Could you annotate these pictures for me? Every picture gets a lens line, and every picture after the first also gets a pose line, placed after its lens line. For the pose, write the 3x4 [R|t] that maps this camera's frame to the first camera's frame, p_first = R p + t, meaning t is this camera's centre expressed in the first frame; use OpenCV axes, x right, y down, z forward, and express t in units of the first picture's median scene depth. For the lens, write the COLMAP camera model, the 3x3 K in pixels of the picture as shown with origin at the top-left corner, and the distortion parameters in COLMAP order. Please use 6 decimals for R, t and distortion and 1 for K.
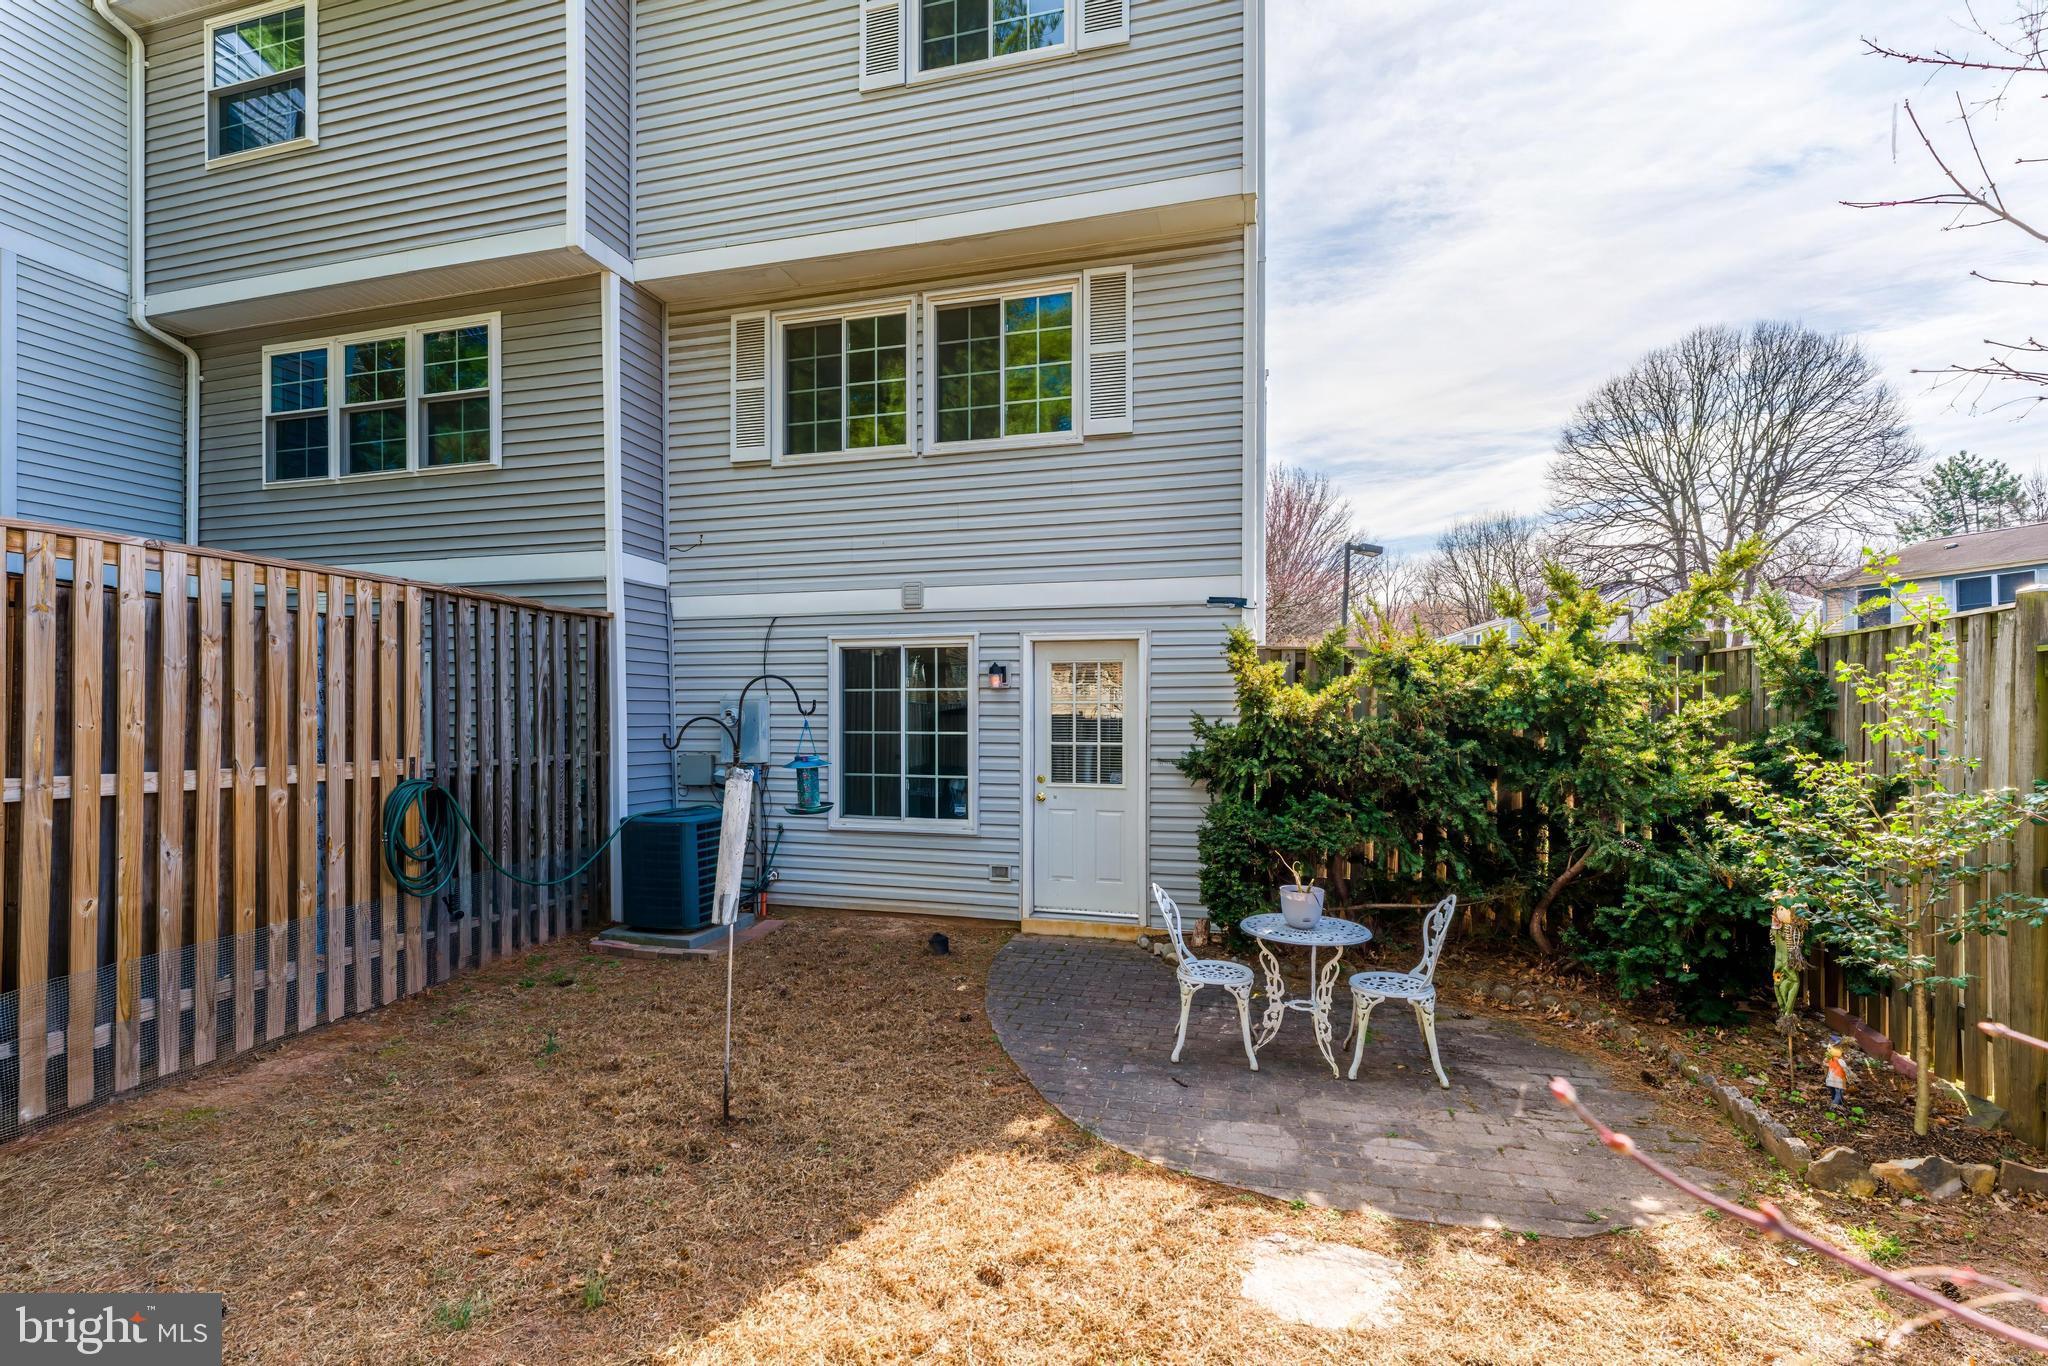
lens RADIAL K [[893.3, 0, 1001.2], [0, 893.3, 712.6], [0, 0, 1]] dist [-0.002152, 0.000351]
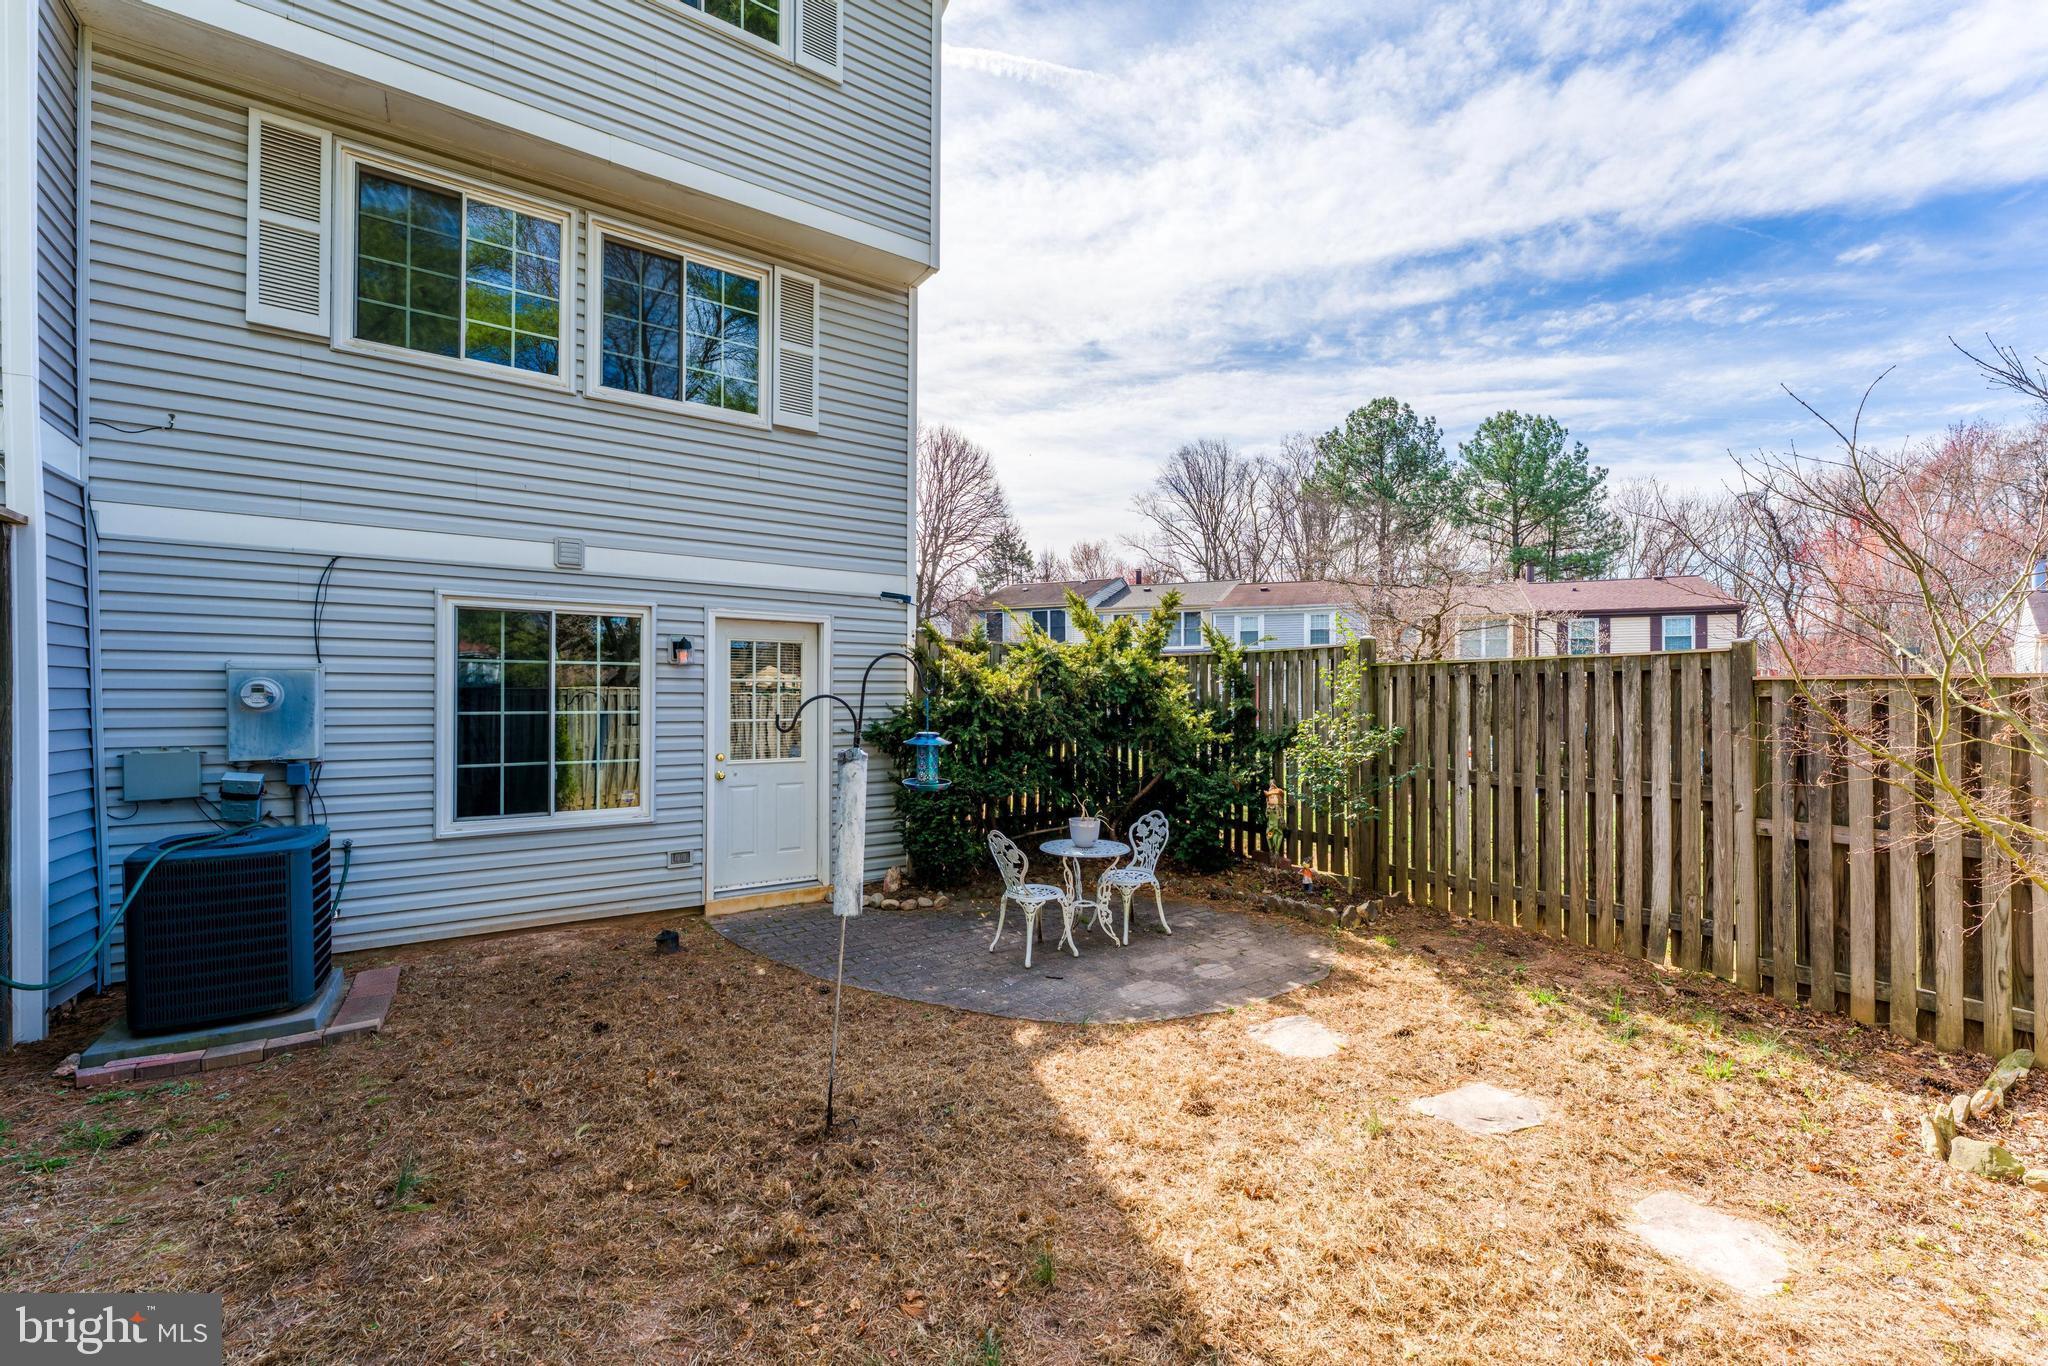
lens RADIAL K [[828.5, 0, 1026.3], [0, 828.5, 681.9], [0, 0, 1]] dist [-0.003188, -0.000627]
pose [[0.641730, 0.013332, 0.766815, -0.449549], [-0.004972, 0.999900, -0.013223, 0.001367], [-0.766915, 0.004673, 0.641732, 0.155636]]
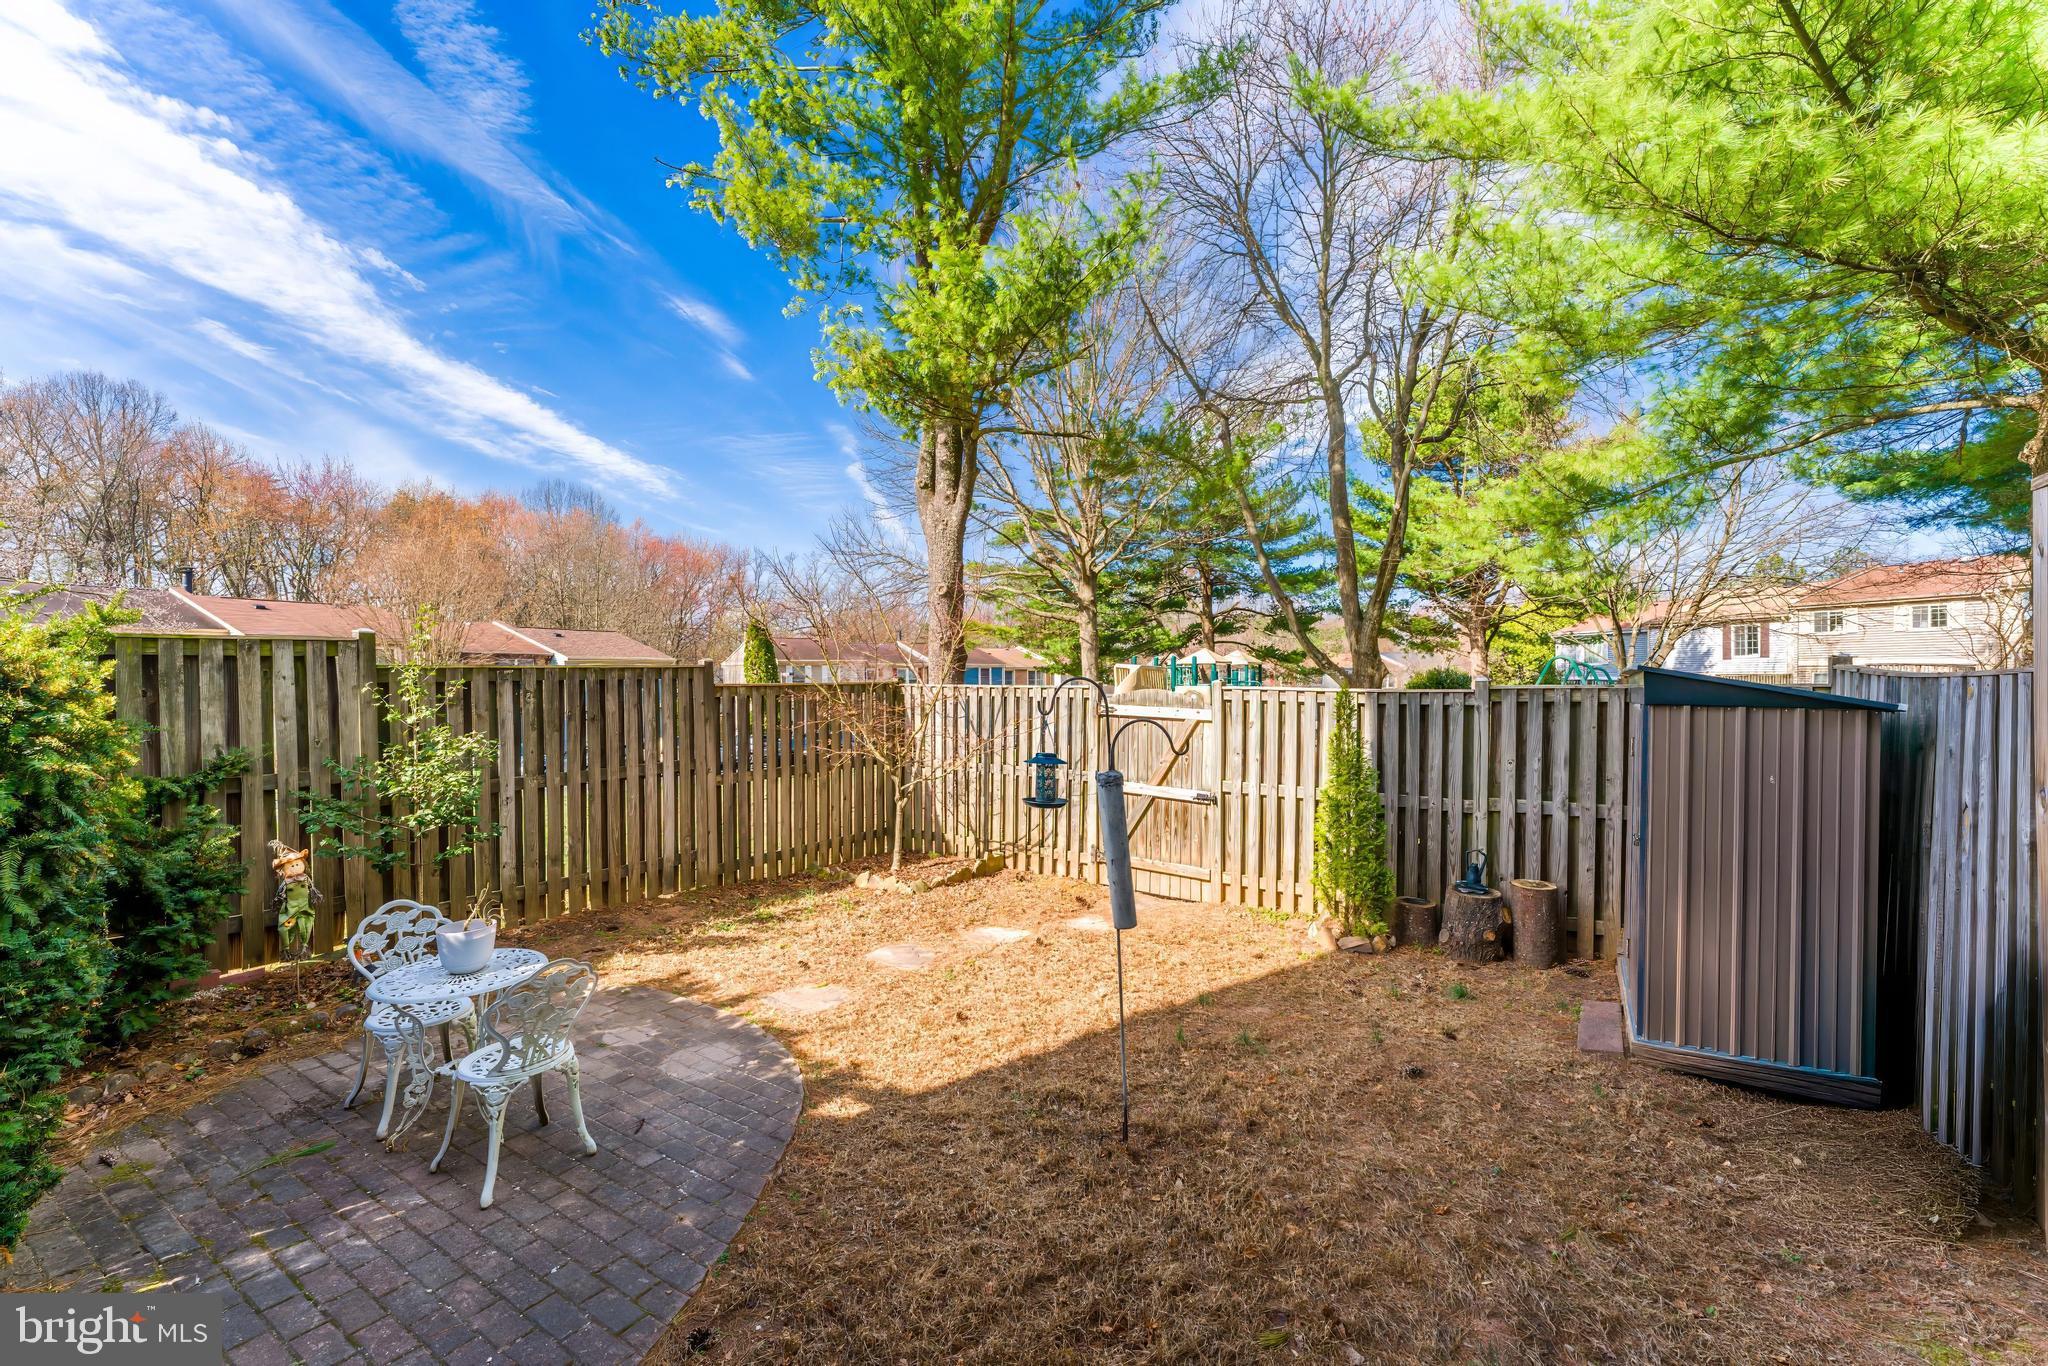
lens RADIAL K [[828.5, 0, 1026.2], [0, 828.5, 689.0], [0, 0, 1]] dist [-0.003188, -0.000627]
pose [[-0.947360, -0.002133, 0.320162, -0.259622], [0.003078, 0.999871, 0.015770, -0.022498], [-0.320155, 0.015925, -0.947231, 0.992404]]
